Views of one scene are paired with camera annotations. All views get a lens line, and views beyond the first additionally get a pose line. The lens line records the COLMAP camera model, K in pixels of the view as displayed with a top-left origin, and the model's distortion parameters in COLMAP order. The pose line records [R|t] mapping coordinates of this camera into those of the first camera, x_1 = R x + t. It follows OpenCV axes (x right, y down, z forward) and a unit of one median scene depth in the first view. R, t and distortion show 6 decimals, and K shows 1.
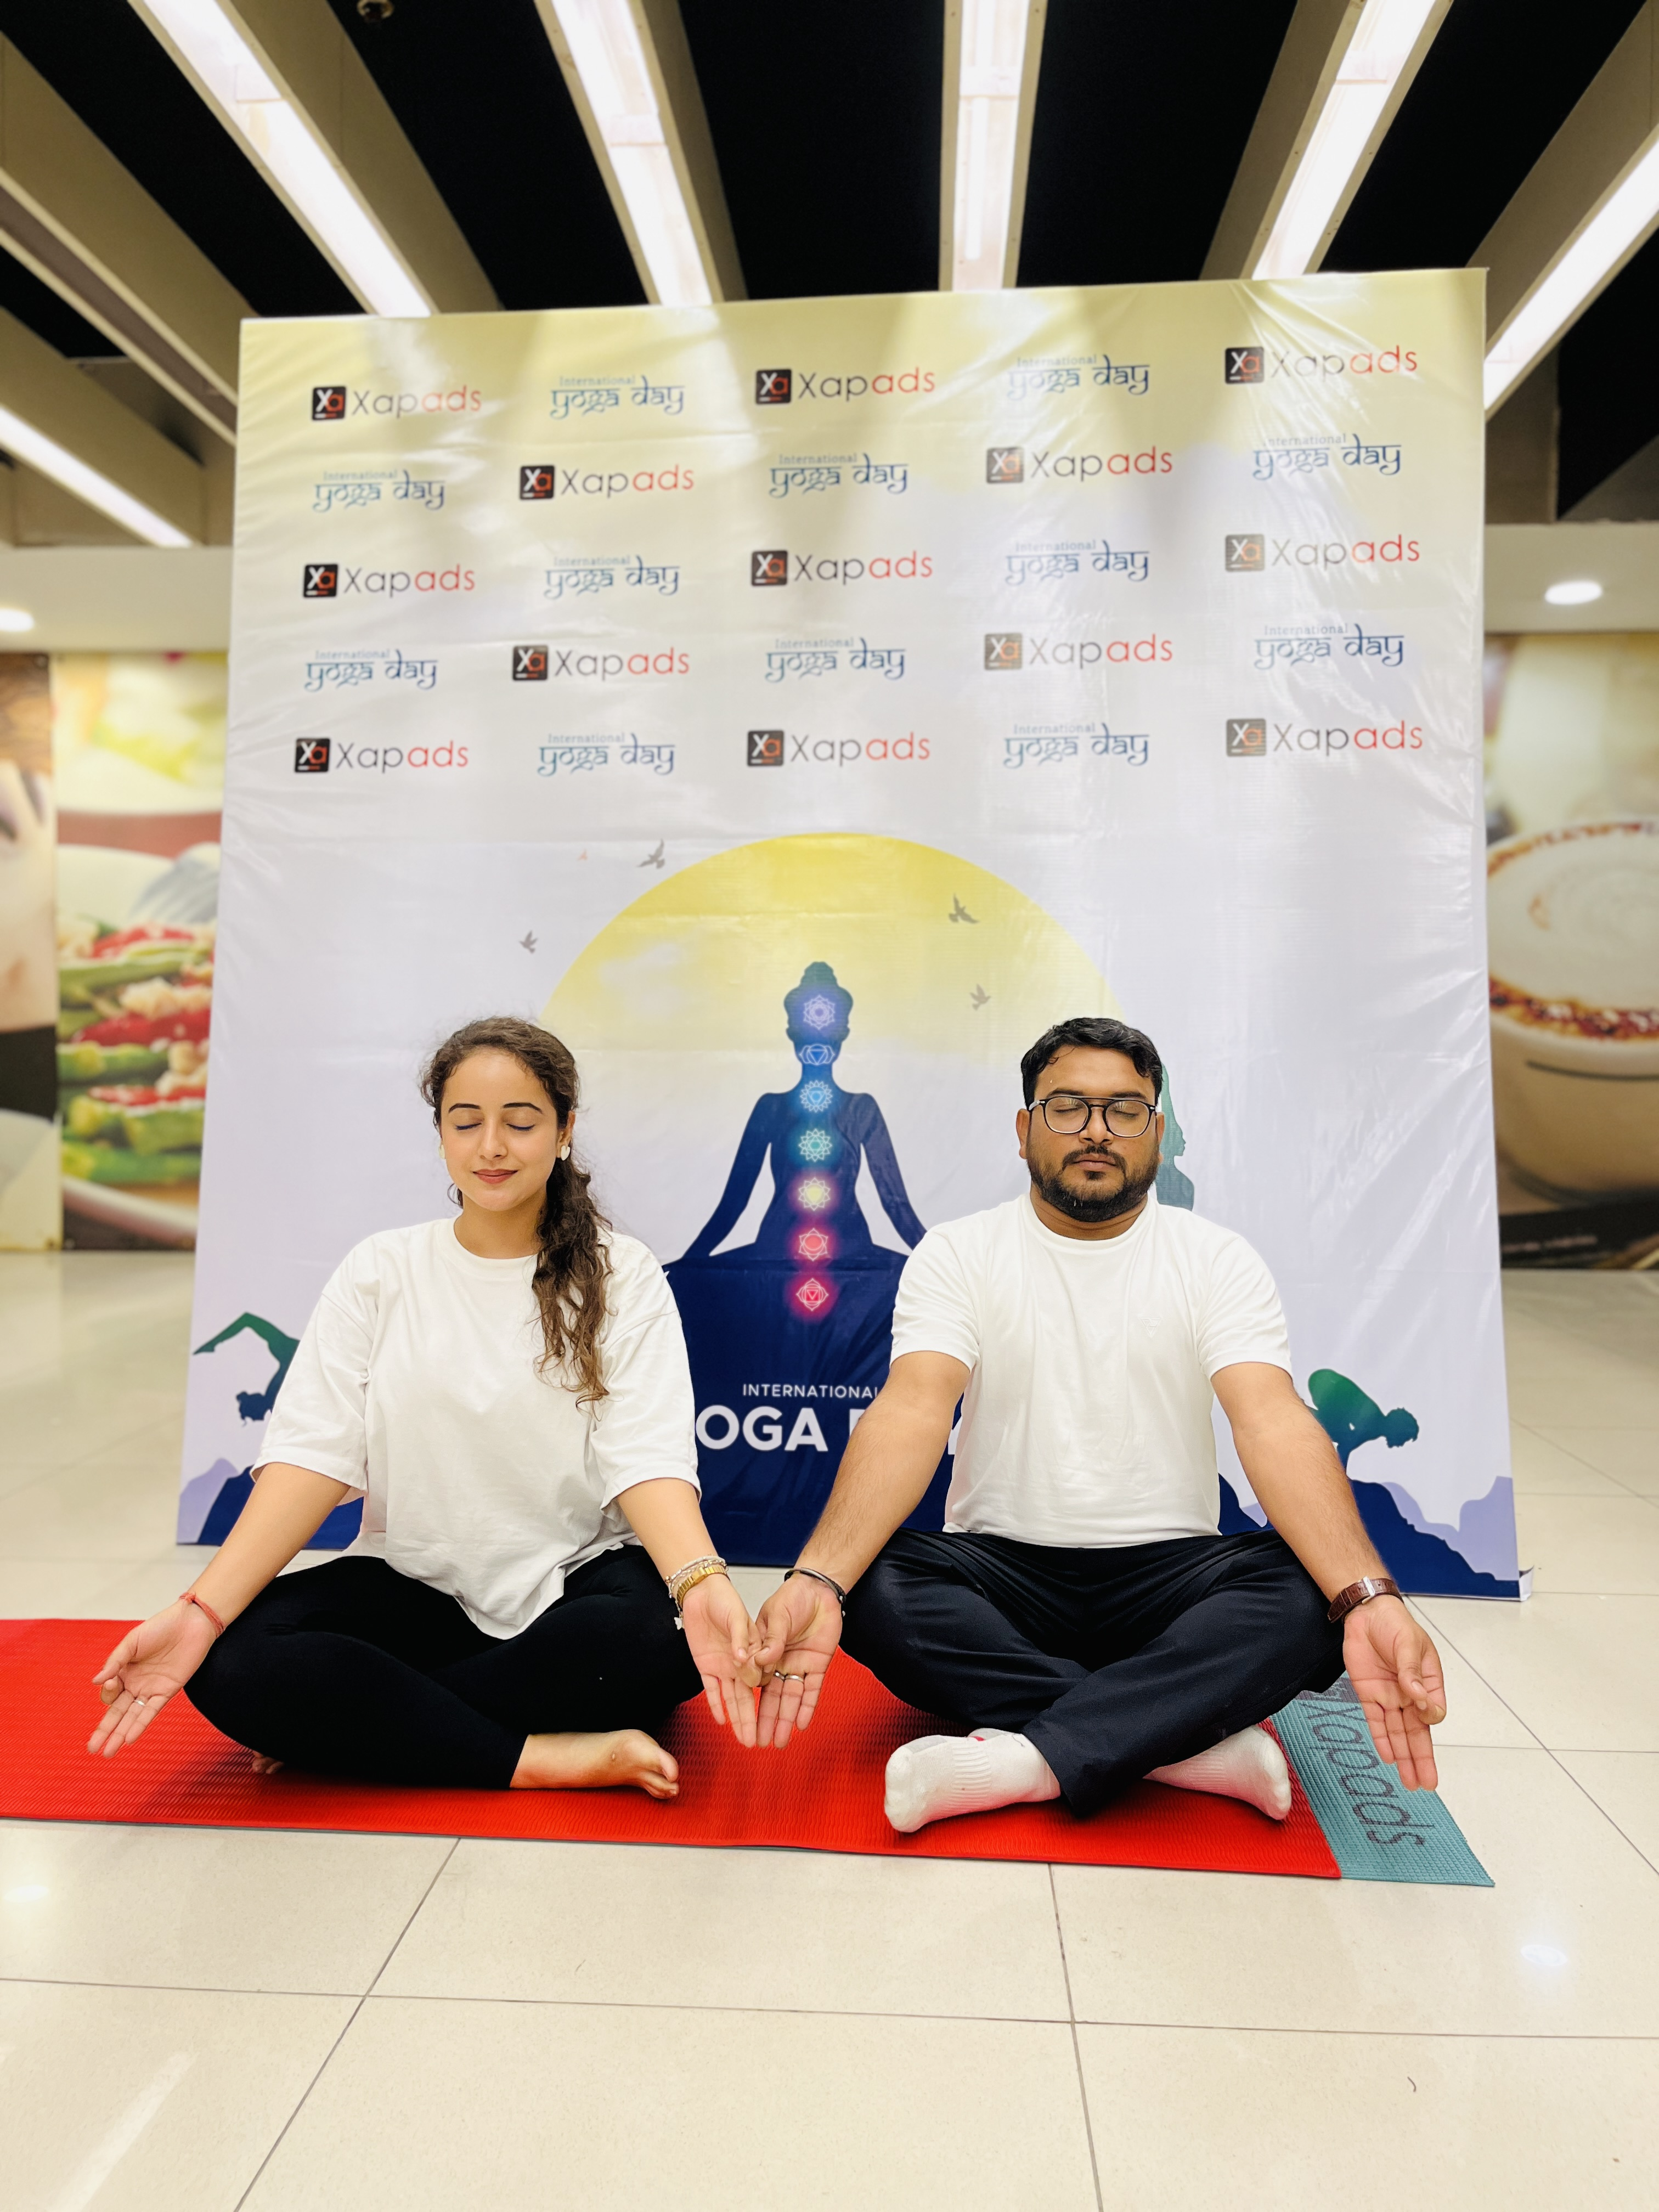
lens RADIAL K [[1699.9, 0, 818.6], [0, 1699.9, 1101.4], [0, 0, 1]] dist [0.057679, -0.066888]
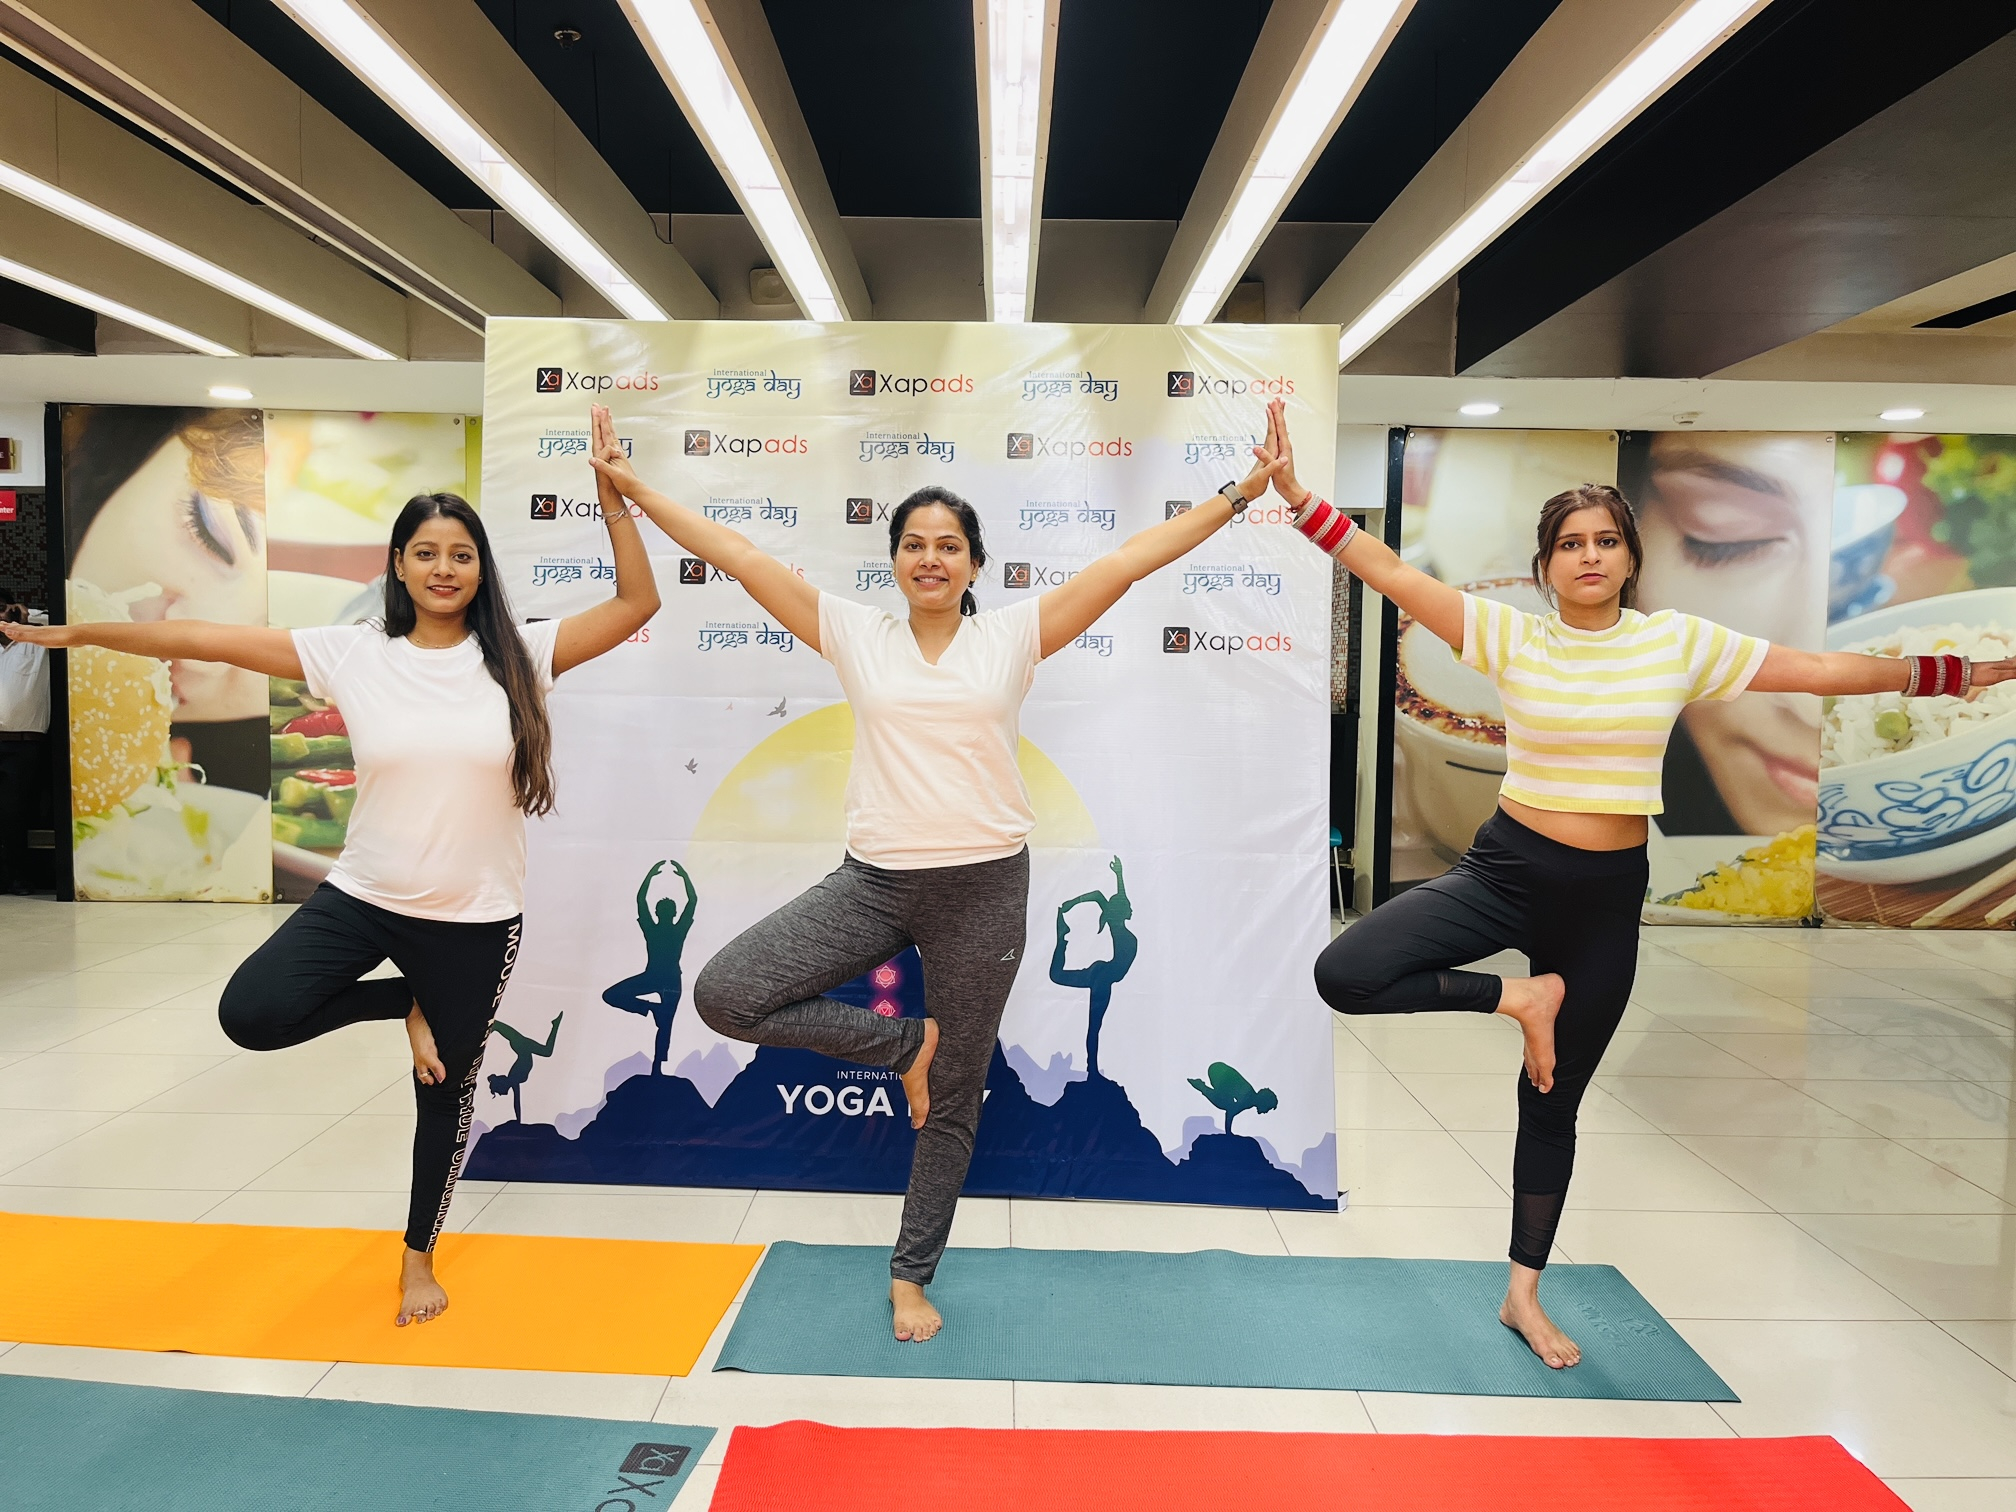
lens RADIAL K [[1549.2, 0, 991.5], [0, 1549.2, 749.7], [0, 0, 1]] dist [0.057679, -0.066888]
pose [[0.998212, 0.009137, 0.059066, 0.007477], [-0.011080, 0.999405, 0.032648, -0.147147], [-0.058733, -0.033244, 0.997720, -0.324559]]
